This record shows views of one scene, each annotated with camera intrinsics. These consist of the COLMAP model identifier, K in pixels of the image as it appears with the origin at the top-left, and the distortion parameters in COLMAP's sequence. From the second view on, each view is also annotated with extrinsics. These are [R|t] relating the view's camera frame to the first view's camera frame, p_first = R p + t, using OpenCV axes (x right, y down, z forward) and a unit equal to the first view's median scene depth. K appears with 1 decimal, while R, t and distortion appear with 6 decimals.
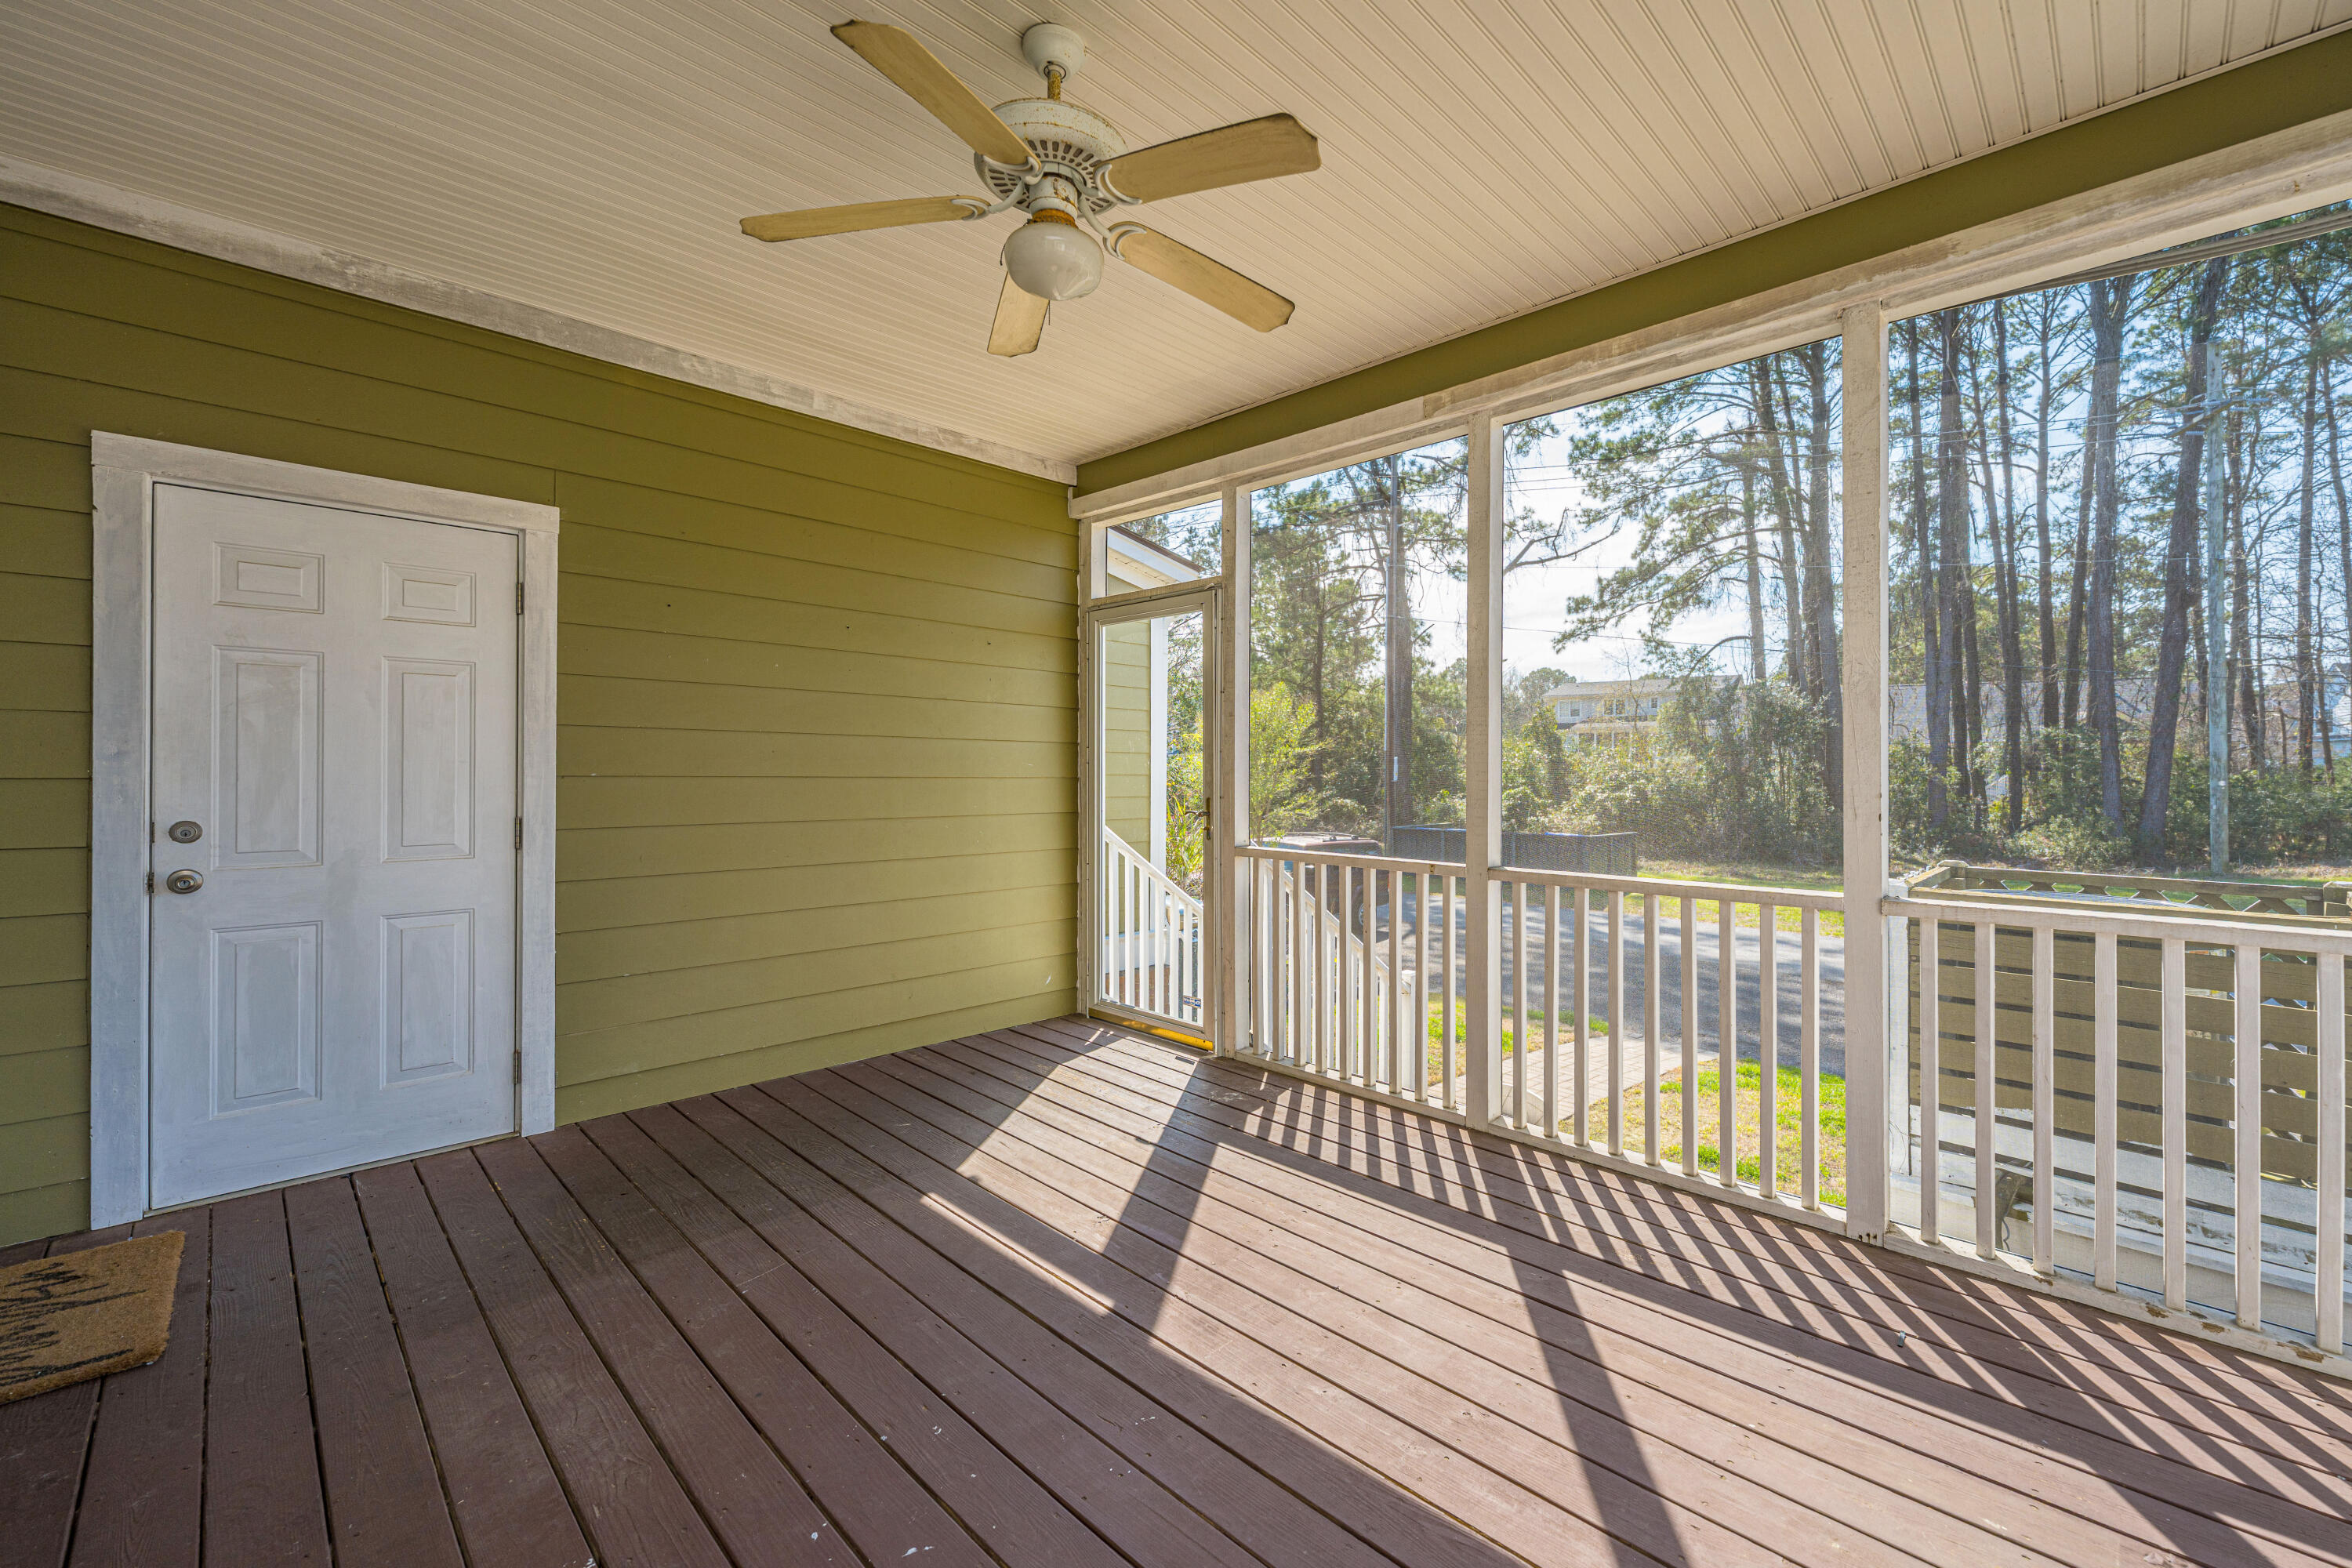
lens RADIAL K [[977.5, 0, 1275.8], [0, 977.5, 764.4], [0, 0, 1]] dist [0.000567, -0.000127]
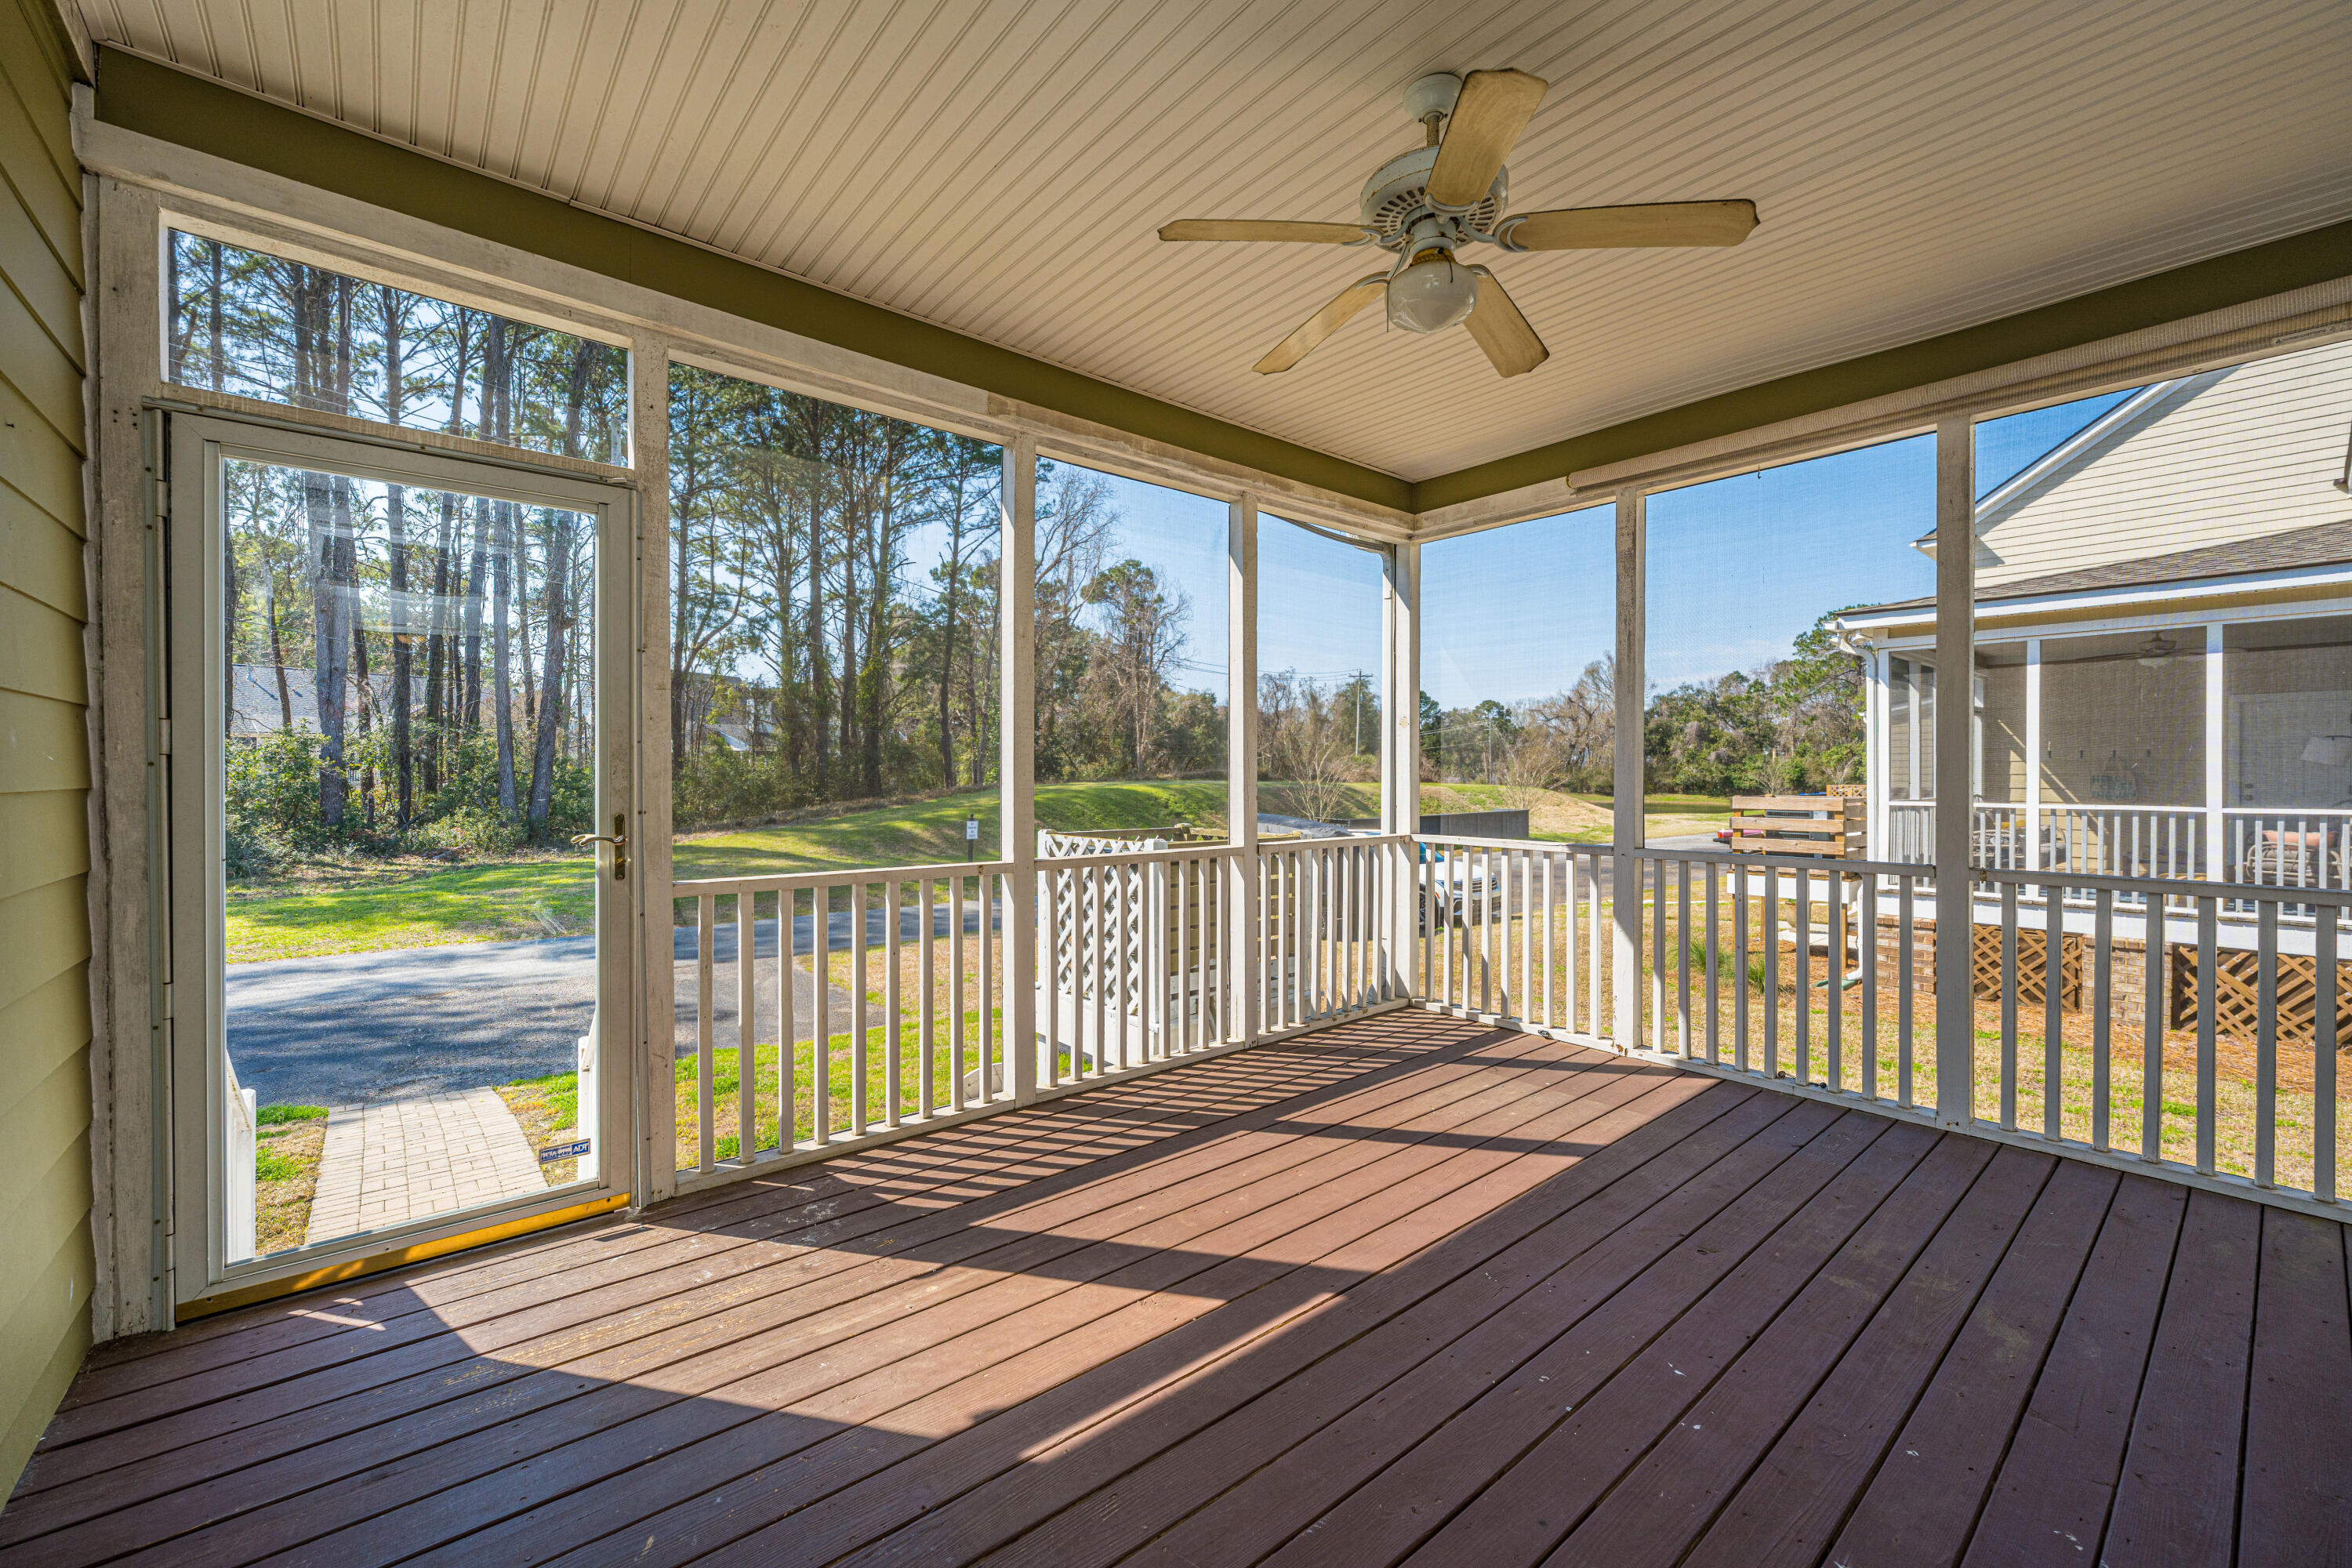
lens RADIAL K [[938.0, 0, 1176.0], [0, 938.0, 784.0], [0, 0, 1]] dist [-0.001566, -0.000084]
pose [[0.126740, -0.018555, 0.991762, -0.828934], [-0.009508, 0.999756, 0.019920, -0.002732], [-0.991890, -0.011954, 0.126533, 0.744238]]
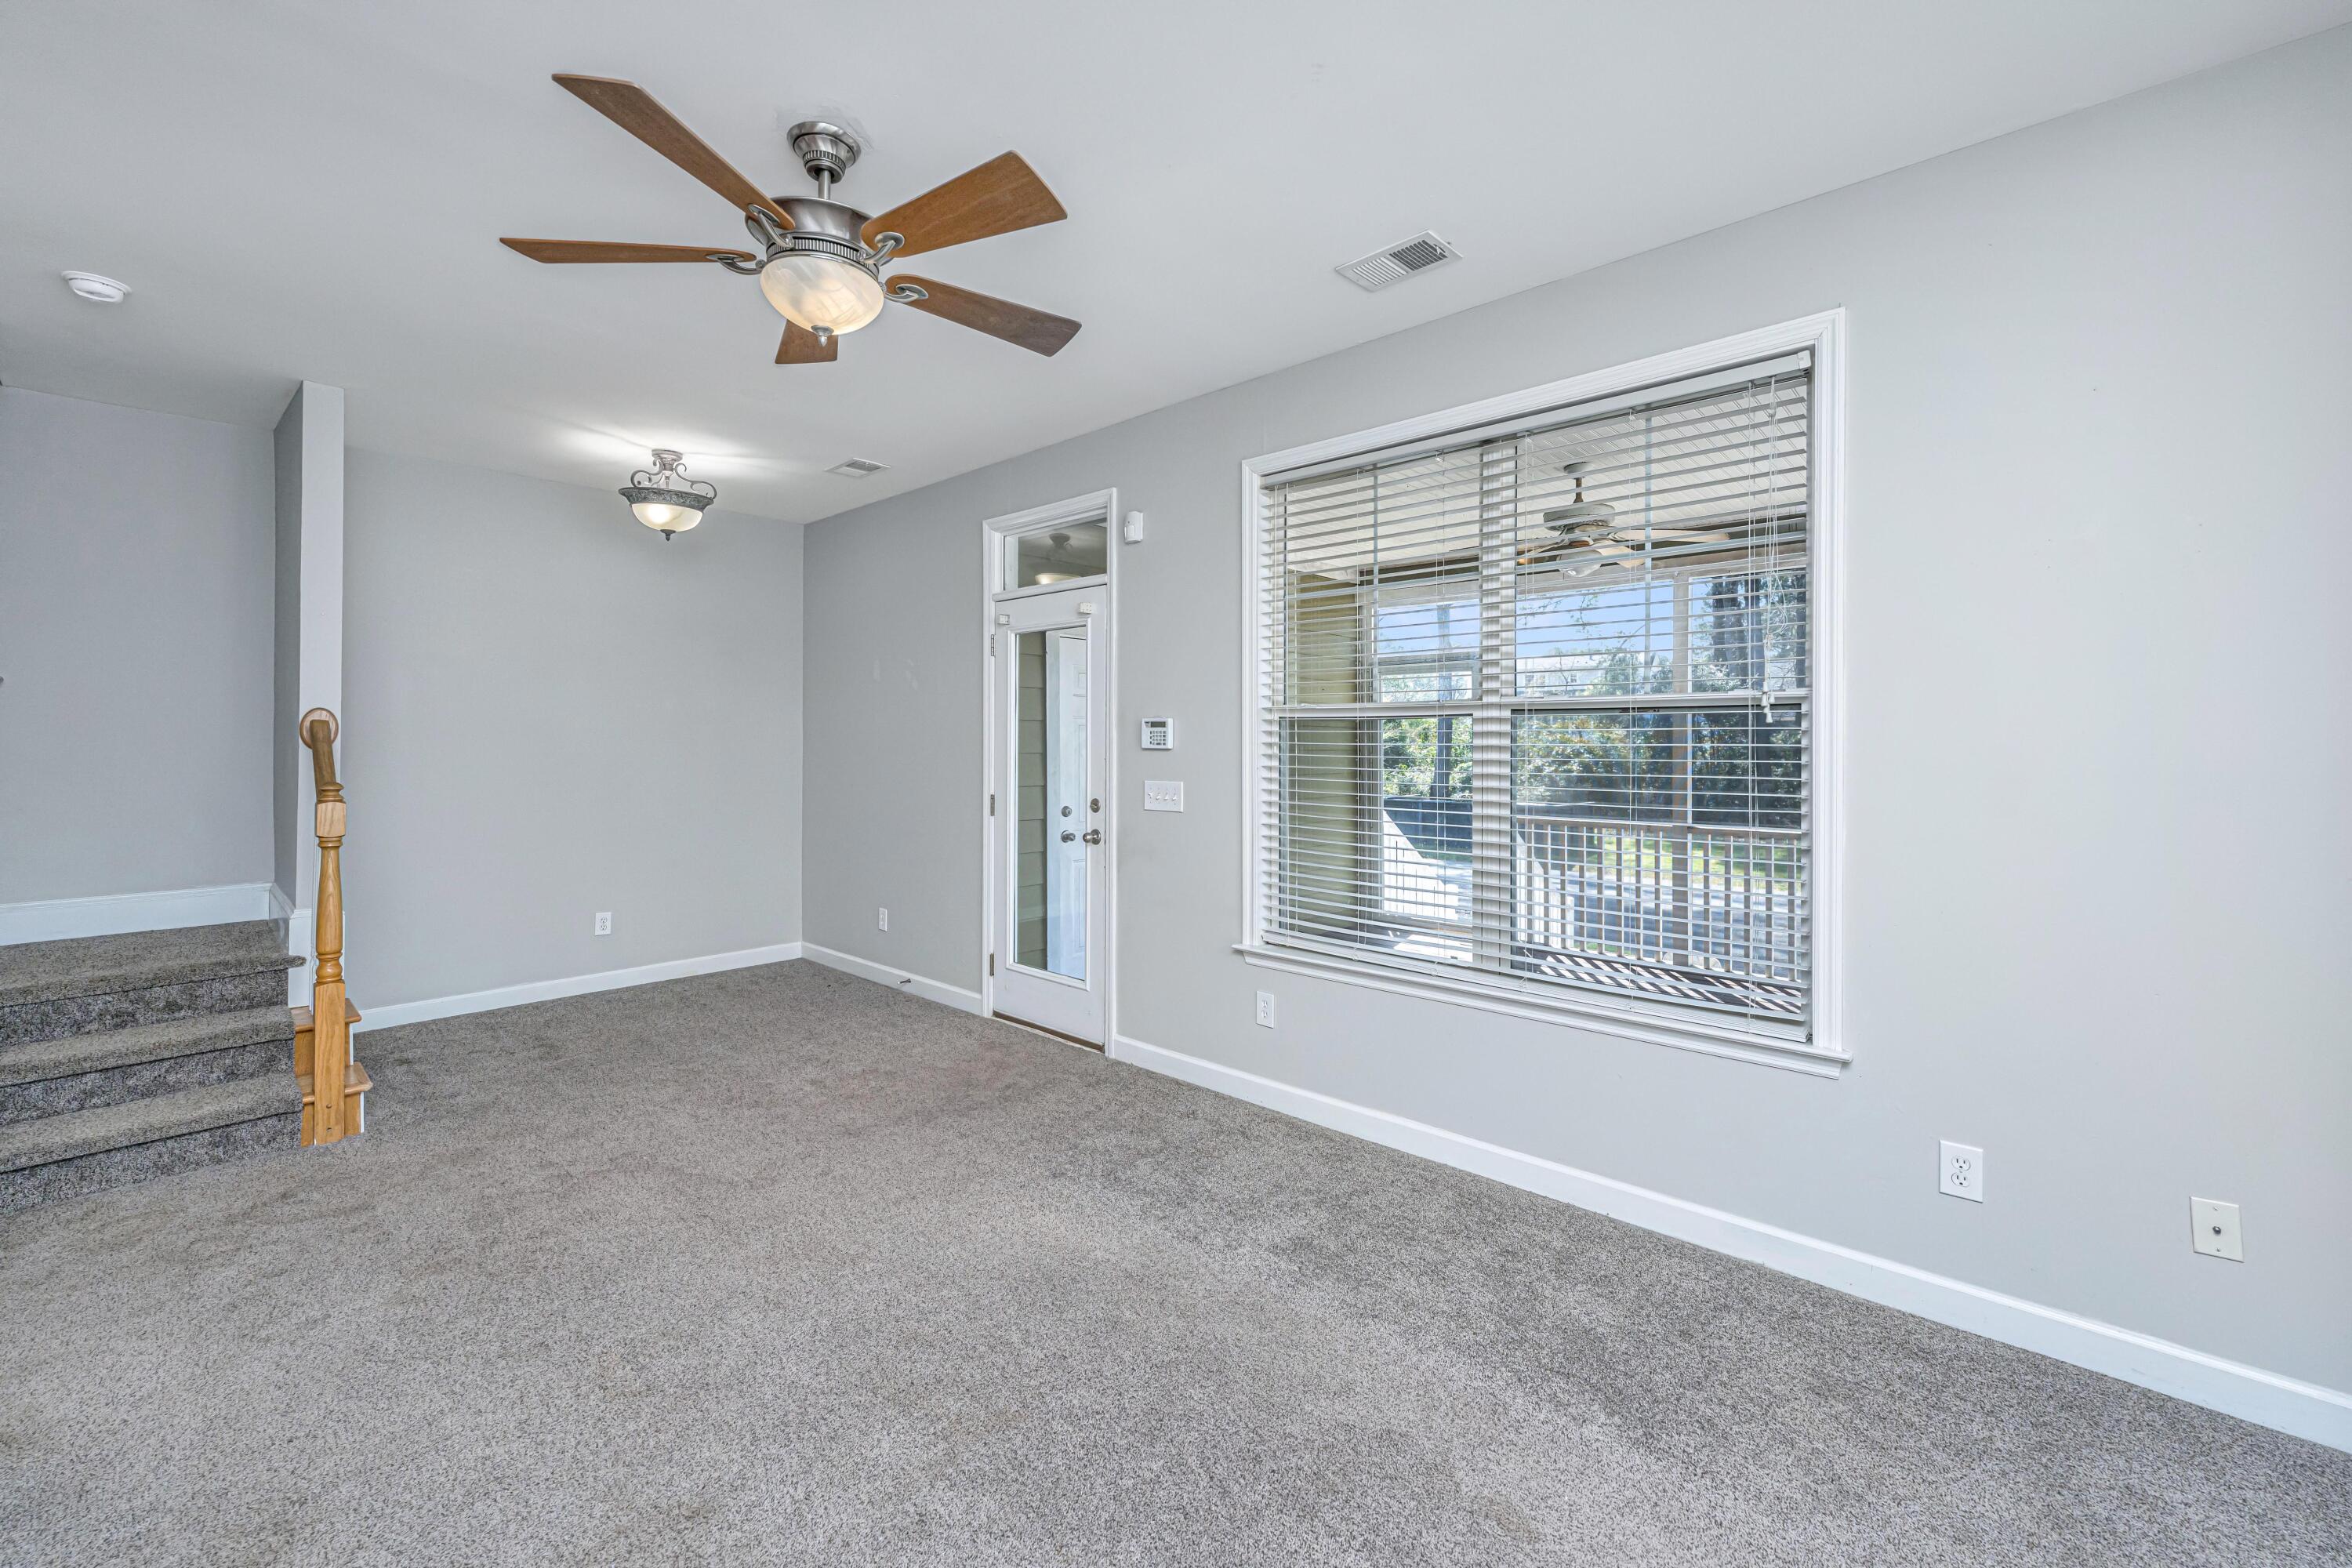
lens RADIAL K [[968.5, 0, 1189.5], [0, 968.5, 752.2], [0, 0, 1]] dist [-0.000701, -0.000051]
pose [[0.999965, -0.005876, 0.005961, -0.750624], [0.005776, 0.999844, 0.016675, -0.070027], [-0.006058, -0.016640, 0.999843, -0.807180]]
